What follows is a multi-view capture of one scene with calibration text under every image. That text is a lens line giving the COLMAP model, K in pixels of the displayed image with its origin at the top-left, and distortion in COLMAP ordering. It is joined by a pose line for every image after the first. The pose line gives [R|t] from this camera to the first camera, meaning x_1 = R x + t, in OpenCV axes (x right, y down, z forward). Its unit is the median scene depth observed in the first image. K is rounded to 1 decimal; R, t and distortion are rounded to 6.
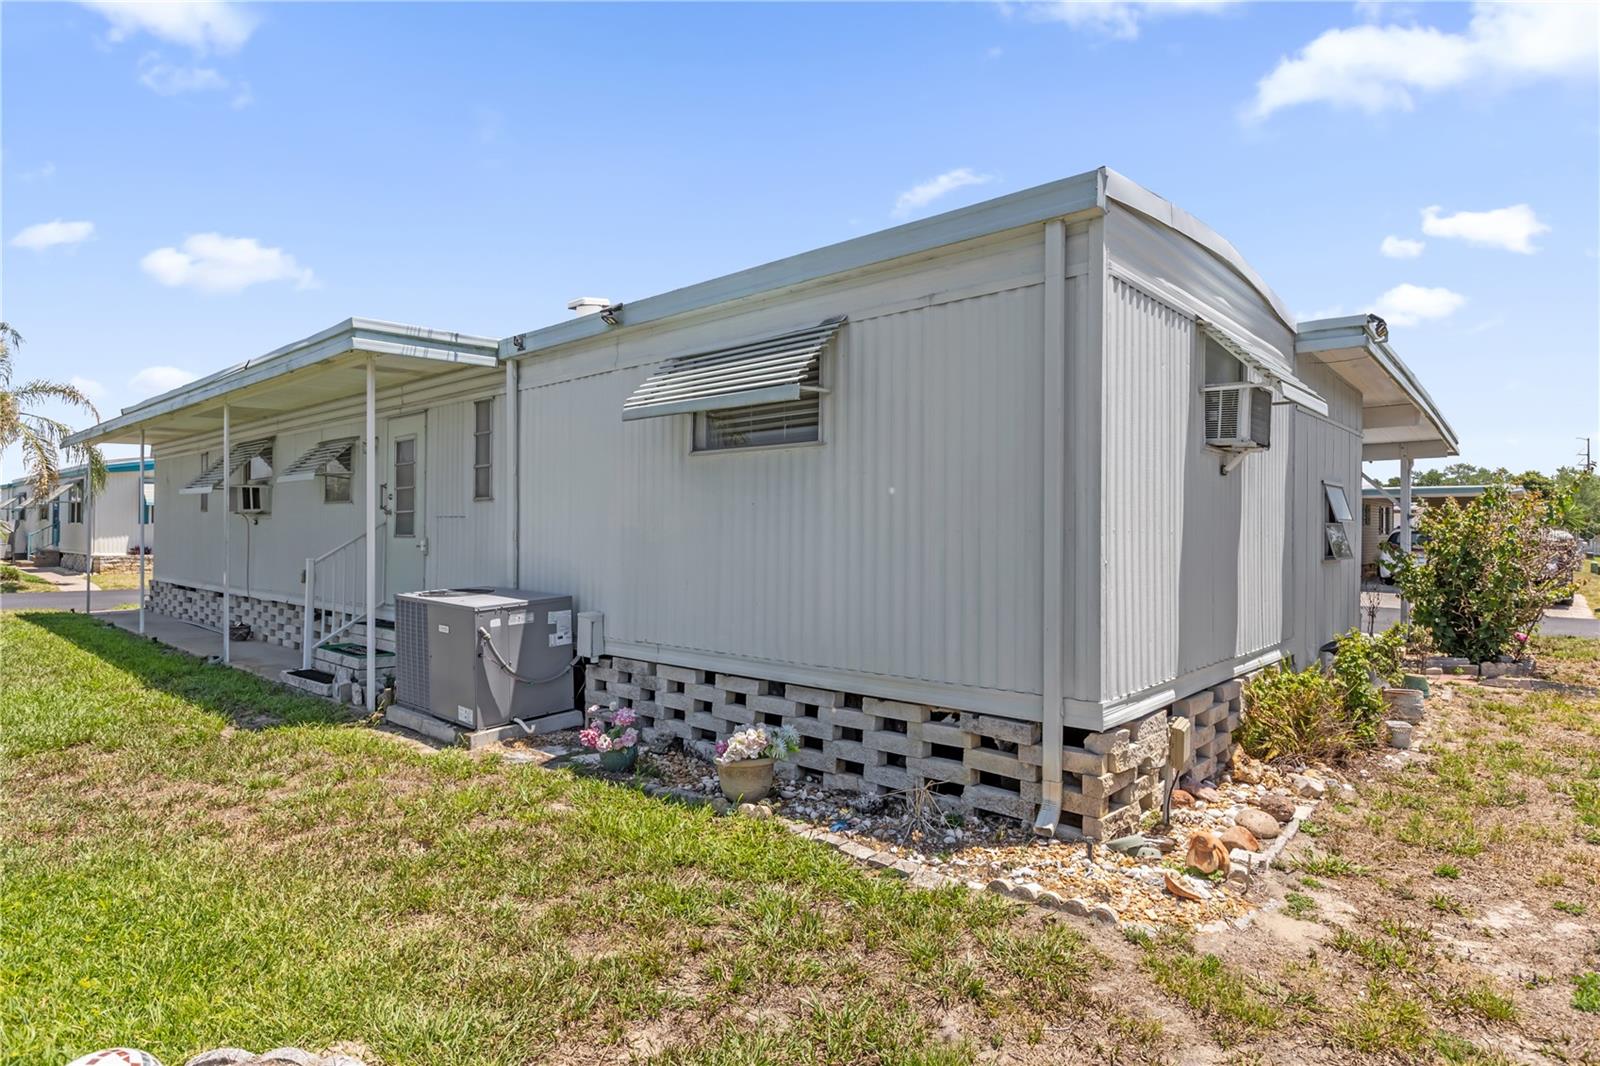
lens RADIAL K [[861.6, 0, 798.5], [0, 861.6, 533.1], [0, 0, 1]] dist [-0.001036, 0.000393]
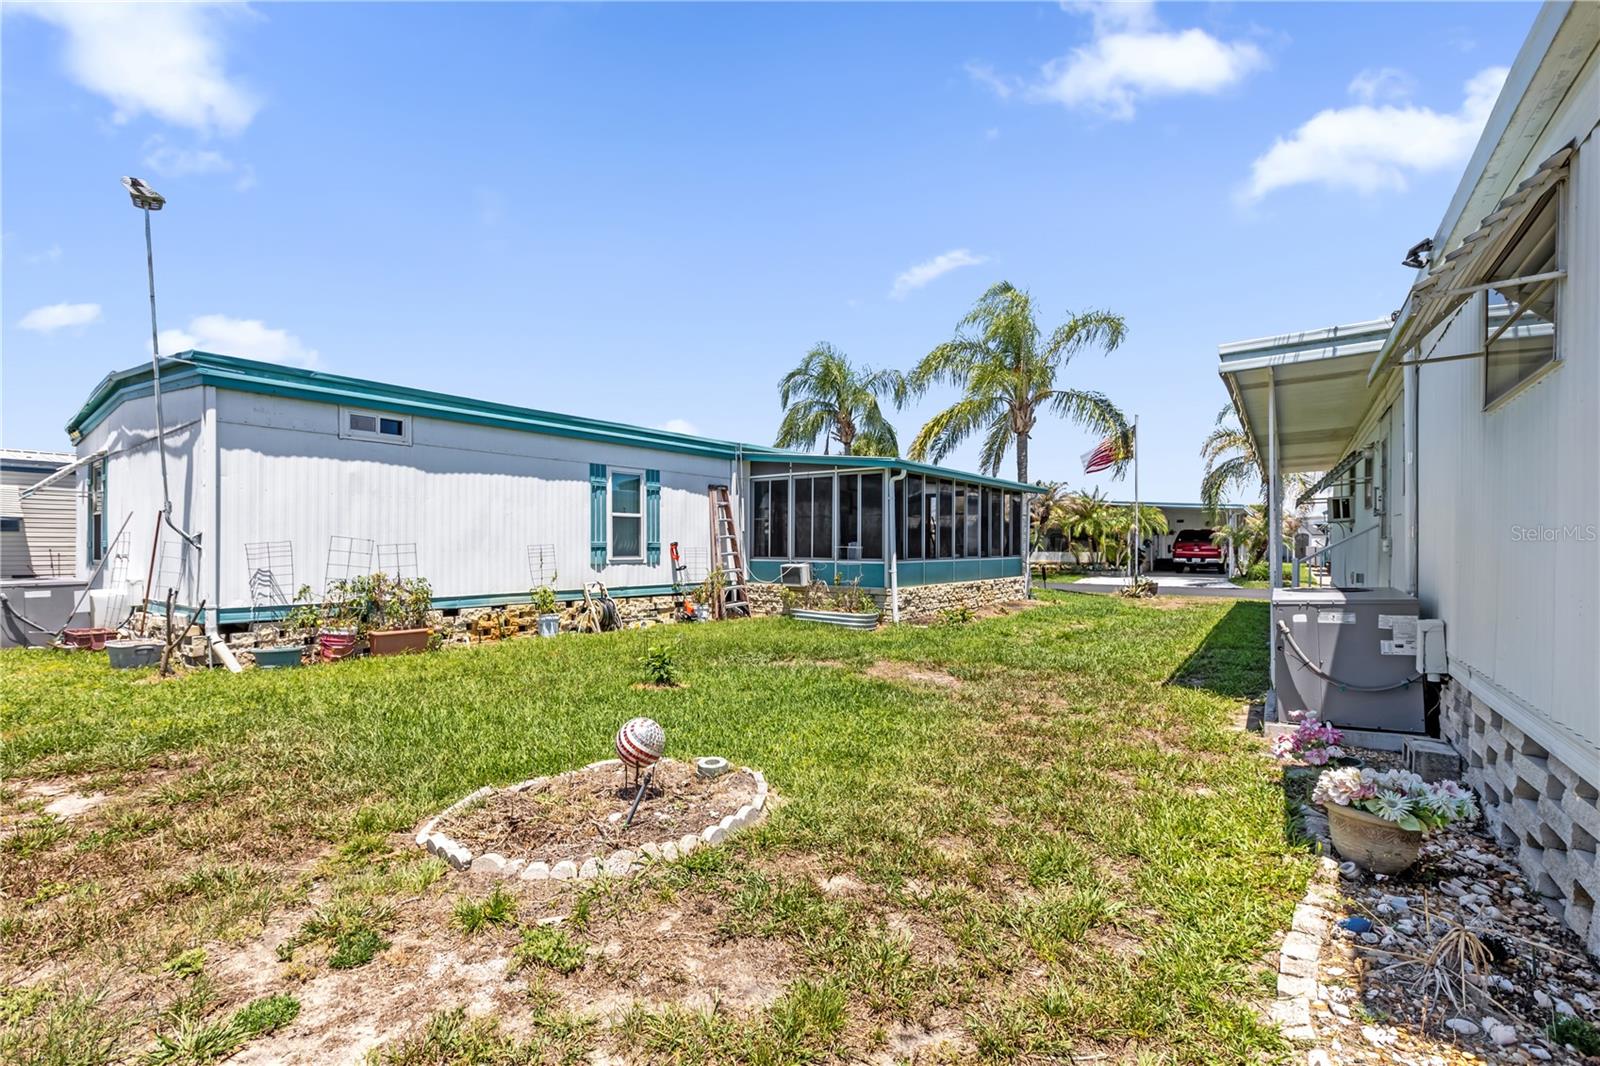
lens RADIAL K [[716.8, 0, 798.7], [0, 716.8, 547.1], [0, 0, 1]] dist [-0.001712, -0.000134]
pose [[0.125791, -0.004605, -0.992046, 0.382232], [-0.000536, 0.999989, -0.004709, 0.026665], [0.992057, 0.001124, 0.125788, 0.324996]]
